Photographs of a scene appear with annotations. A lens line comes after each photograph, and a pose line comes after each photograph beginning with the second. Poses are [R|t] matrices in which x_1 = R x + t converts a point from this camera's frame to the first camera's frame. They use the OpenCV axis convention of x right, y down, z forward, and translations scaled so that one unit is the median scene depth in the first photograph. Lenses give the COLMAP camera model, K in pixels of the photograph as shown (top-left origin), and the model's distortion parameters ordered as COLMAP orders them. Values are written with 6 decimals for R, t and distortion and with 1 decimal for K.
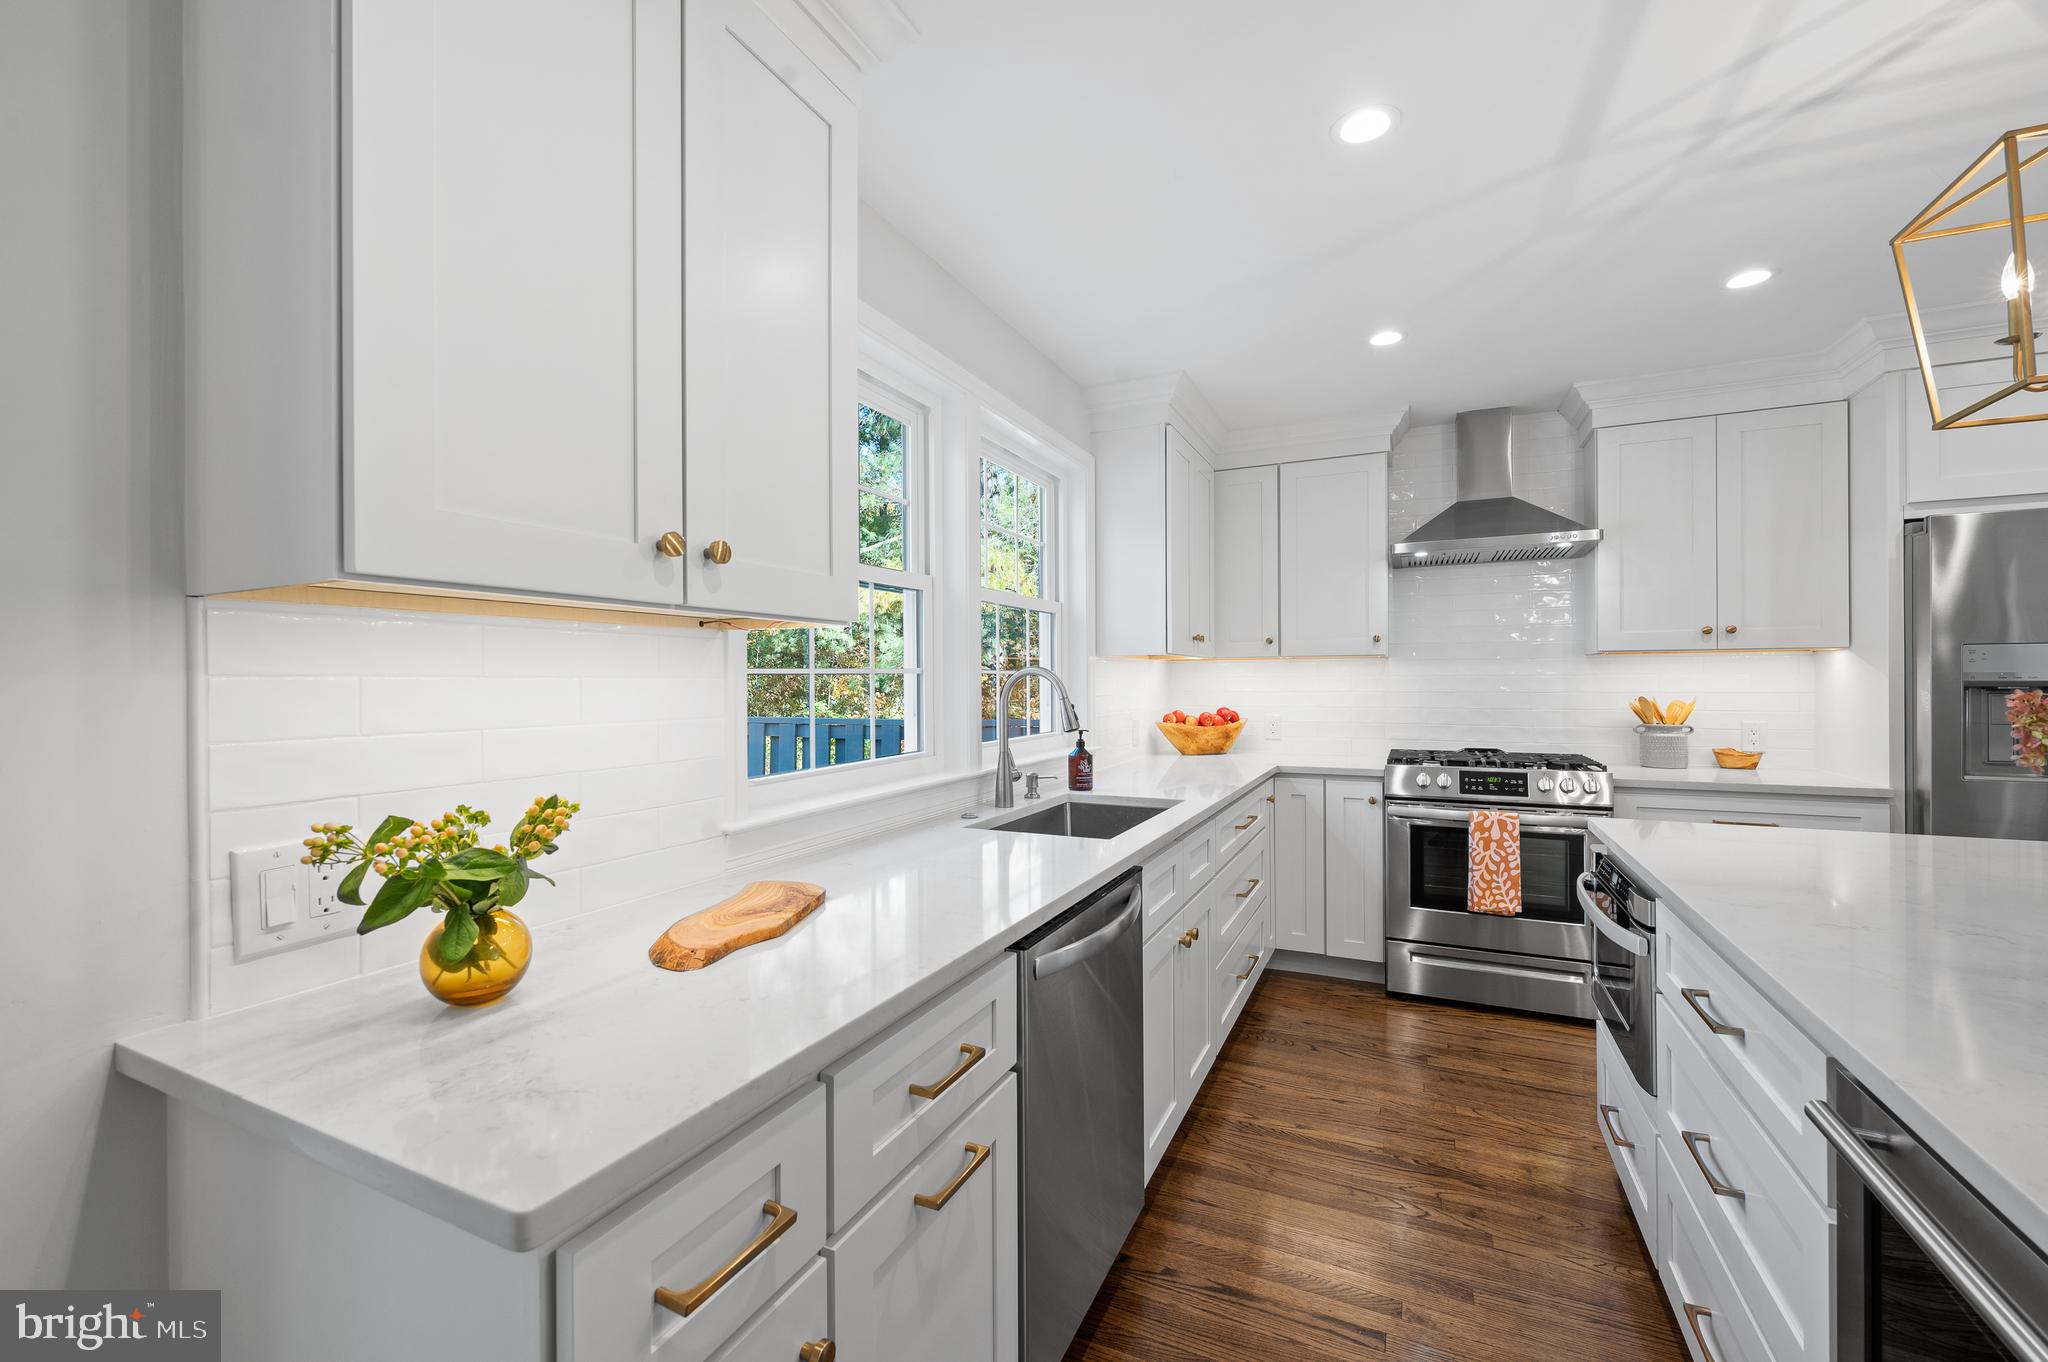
lens RADIAL K [[822.1, 0, 1022.8], [0, 822.1, 671.6], [0, 0, 1]] dist [-0.001937, -0.000051]
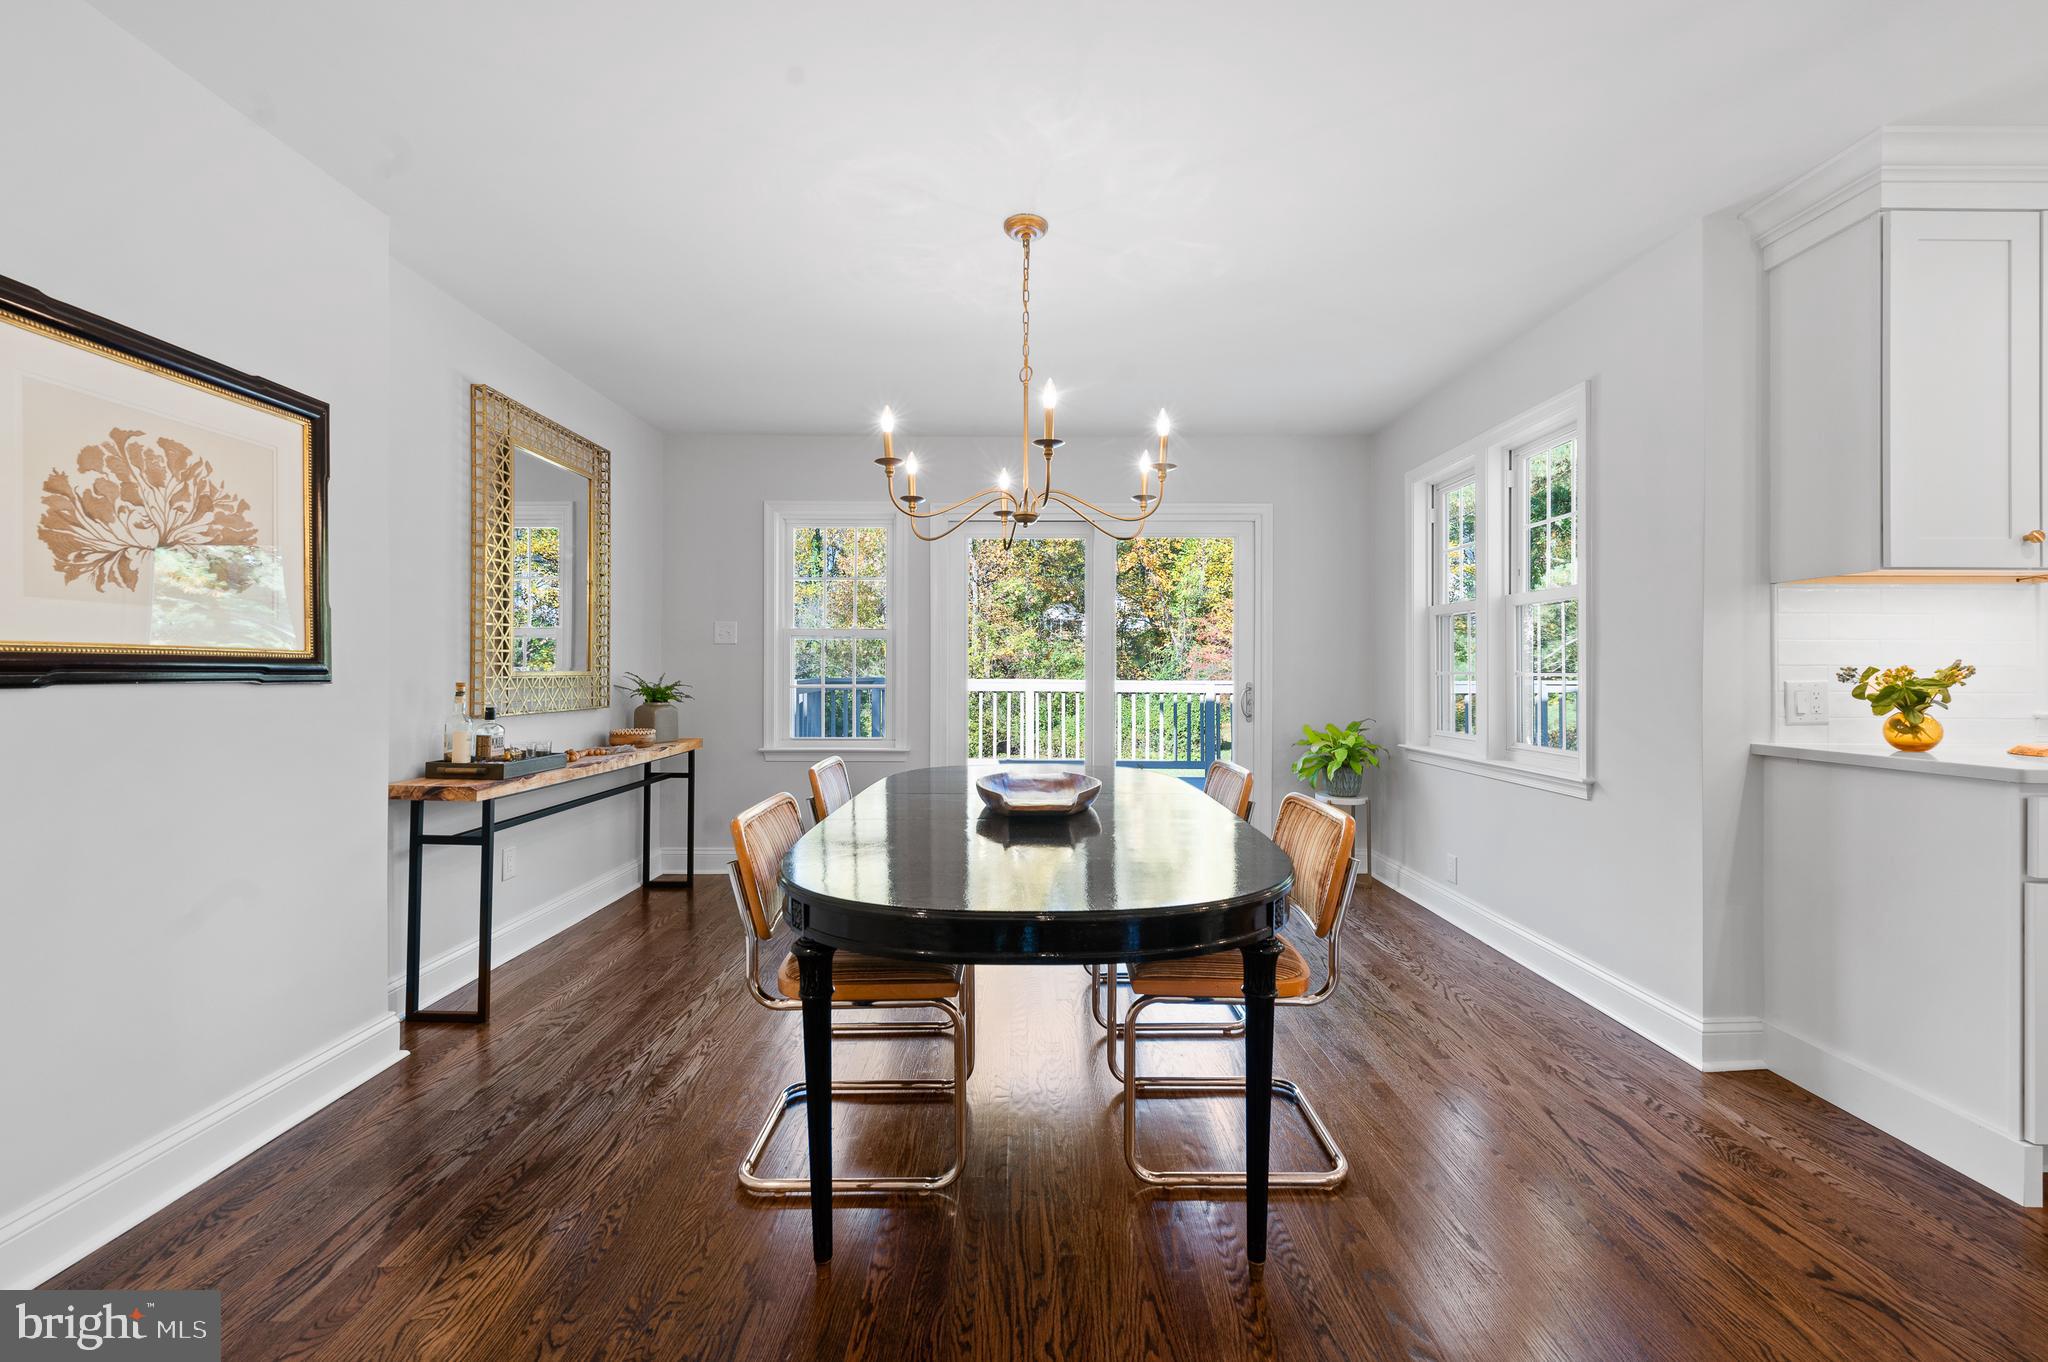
lens RADIAL K [[822.1, 0, 1030.7], [0, 822.1, 673.0], [0, 0, 1]] dist [-0.001937, -0.000051]
pose [[0.430295, 0.004465, -0.902677, 0.192265], [0.005573, 0.999956, 0.007602, 0.088530], [0.902671, -0.008302, 0.430251, -1.250442]]
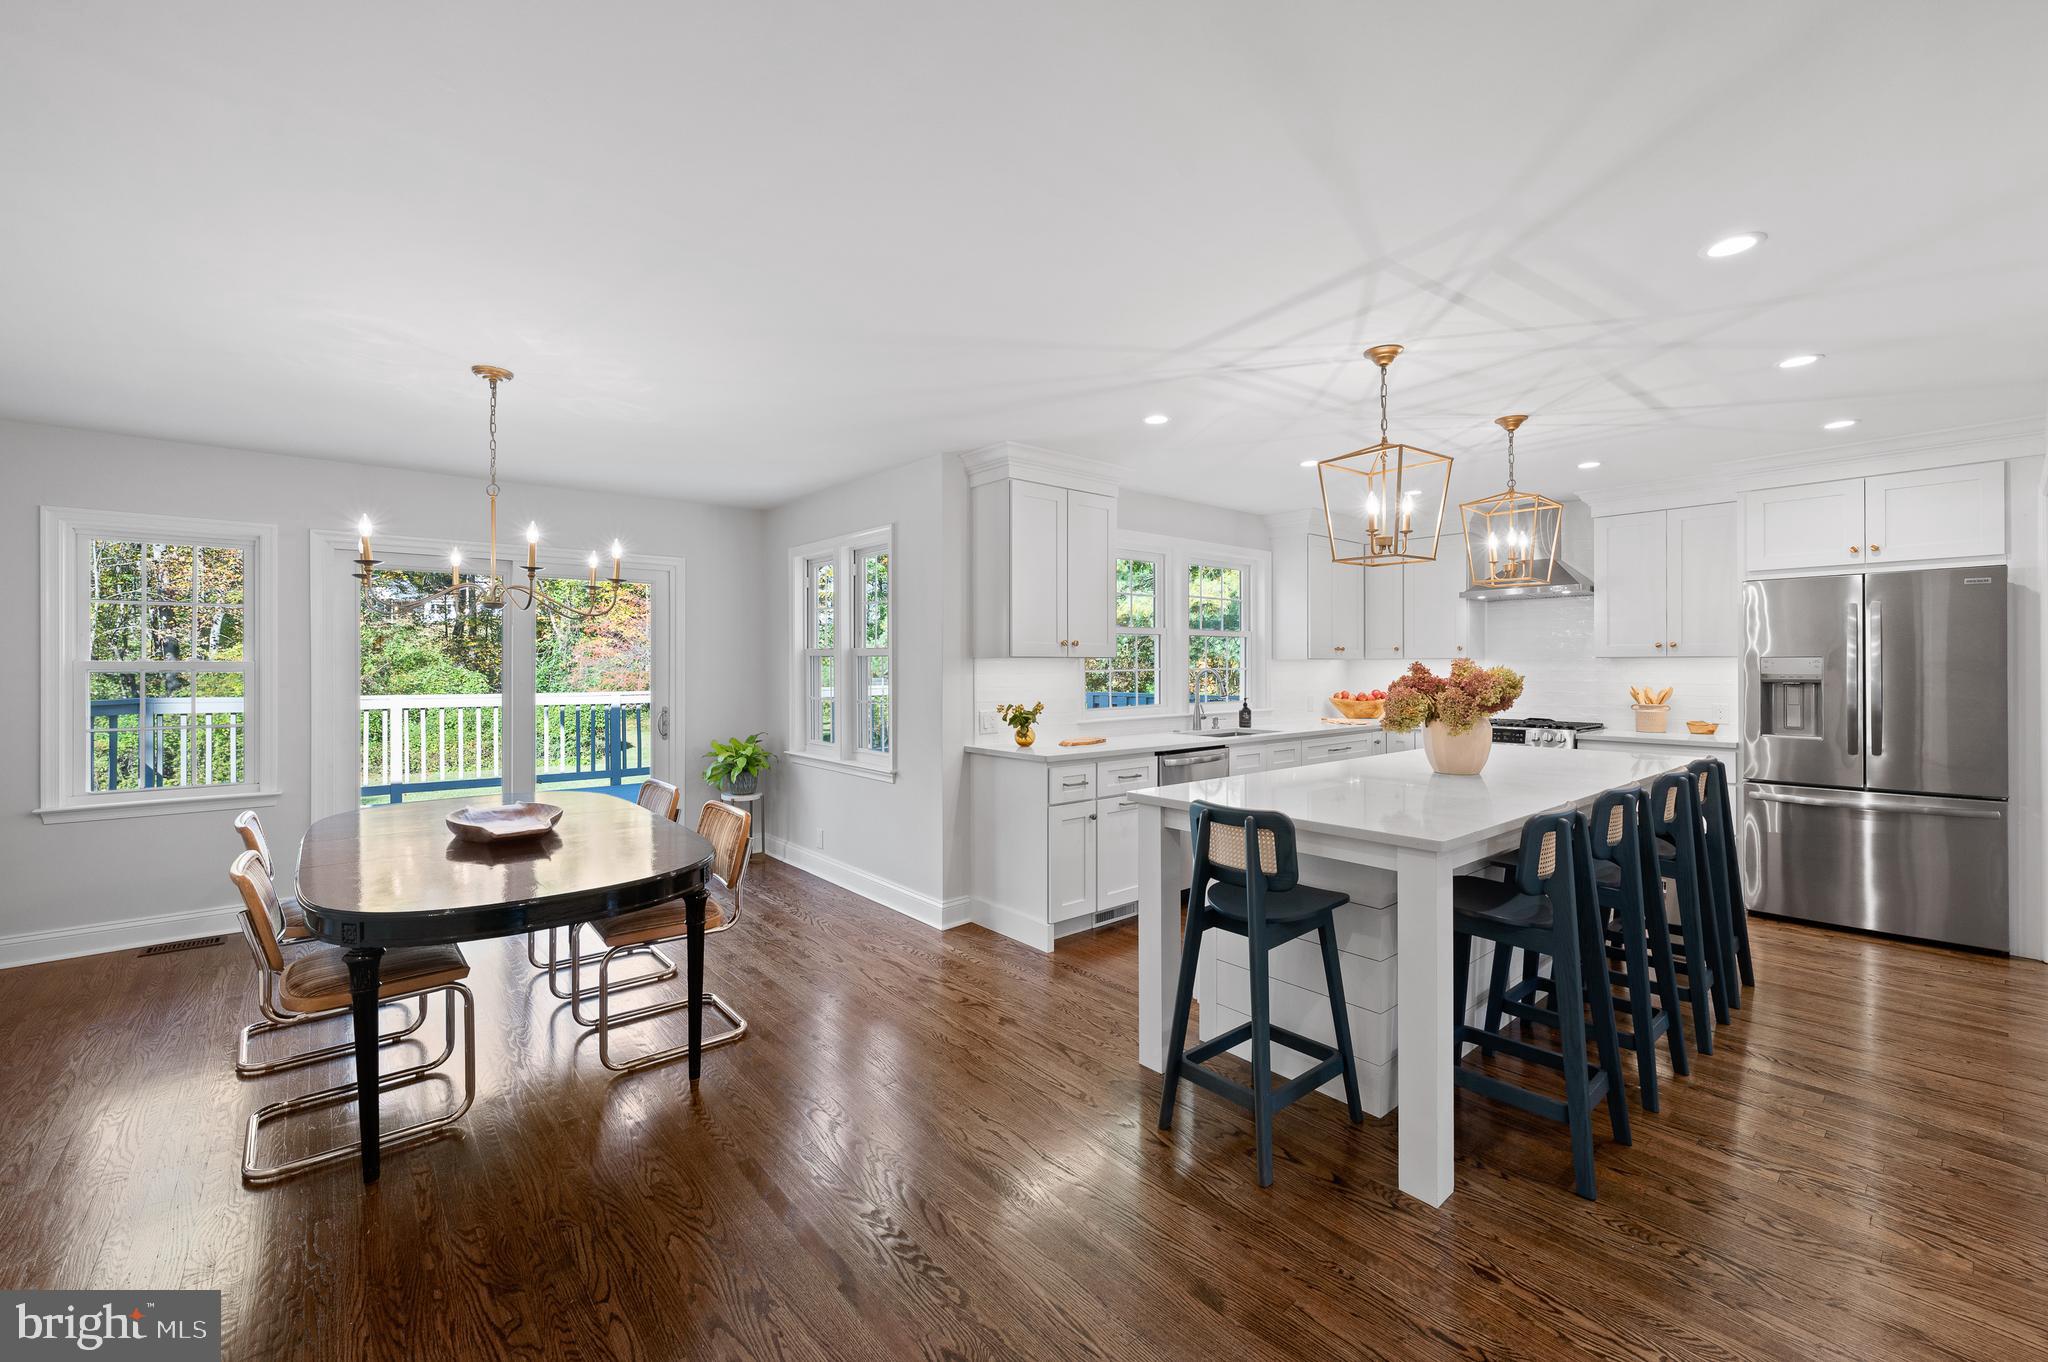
lens RADIAL K [[822.1, 0, 1030.1], [0, 822.1, 666.4], [0, 0, 1]] dist [-0.001937, -0.000051]
pose [[0.910460, 0.004327, -0.413574, 0.712946], [0.001139, 0.999915, 0.012970, -0.057600], [0.413595, -0.012280, 0.910378, -1.795407]]
